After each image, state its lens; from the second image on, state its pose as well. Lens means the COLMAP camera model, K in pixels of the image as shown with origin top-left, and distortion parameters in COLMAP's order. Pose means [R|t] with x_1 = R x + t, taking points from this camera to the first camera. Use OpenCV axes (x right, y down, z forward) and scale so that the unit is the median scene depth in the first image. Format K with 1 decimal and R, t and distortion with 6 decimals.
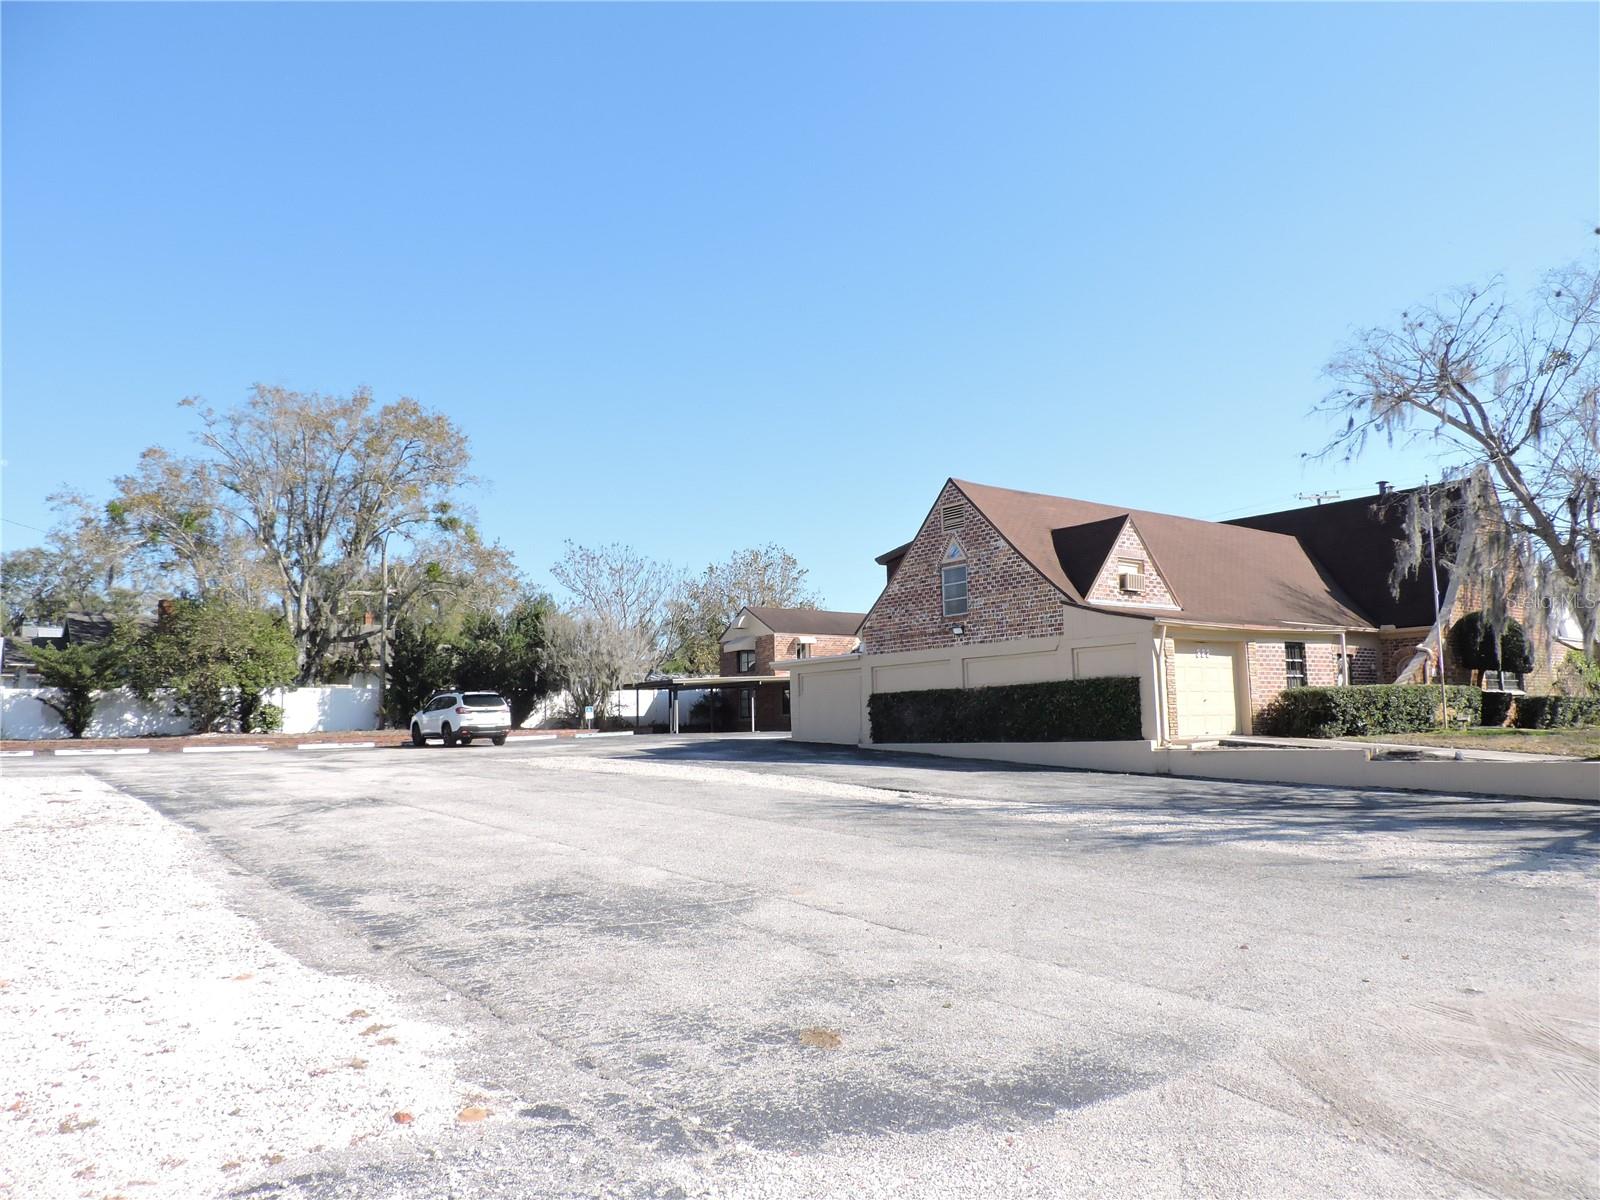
lens RADIAL K [[1119.6, 0, 800.0], [0, 1119.6, 600.0], [0, 0, 1]] dist [-0.011886, -0.001340]
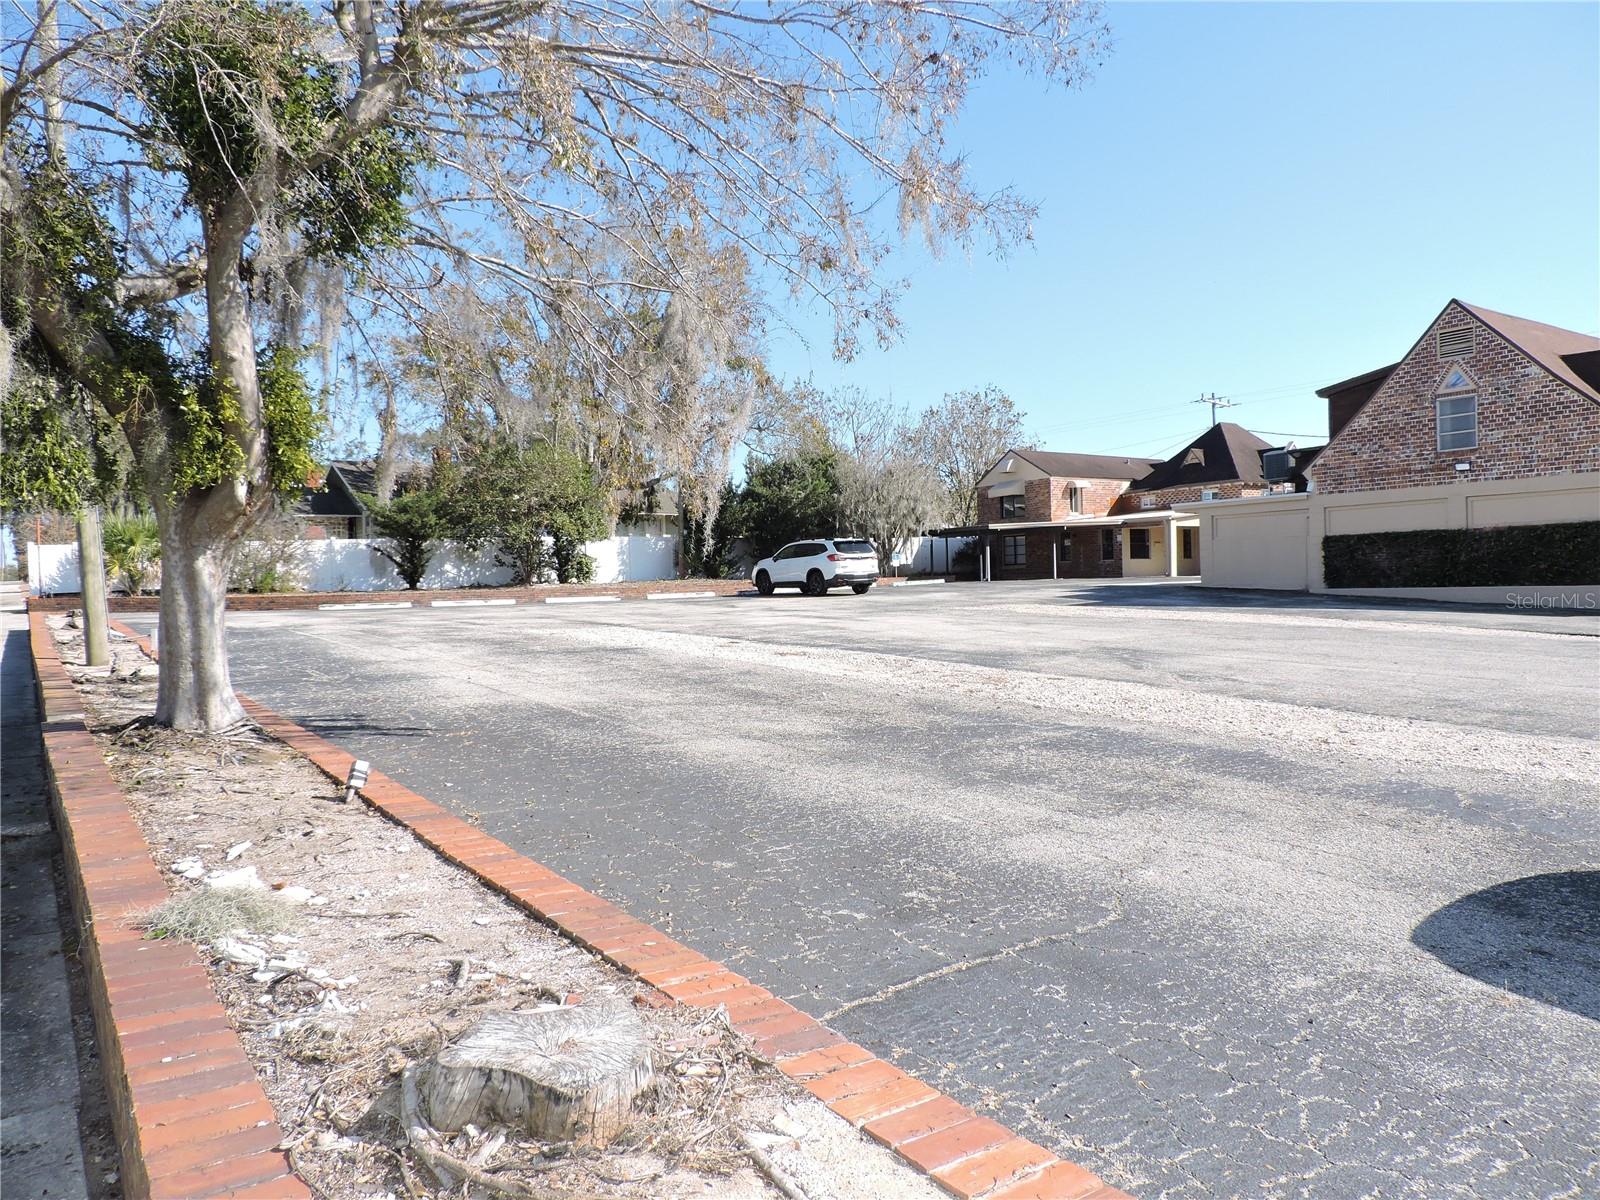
lens RADIAL K [[1119.6, 0, 800.0], [0, 1119.6, 600.0], [0, 0, 1]] dist [-0.011886, -0.001340]
pose [[0.999448, -0.005582, -0.032760, -0.311601], [0.009872, 0.991161, 0.132294, 0.007637], [0.031732, -0.132544, 0.990669, 0.042540]]
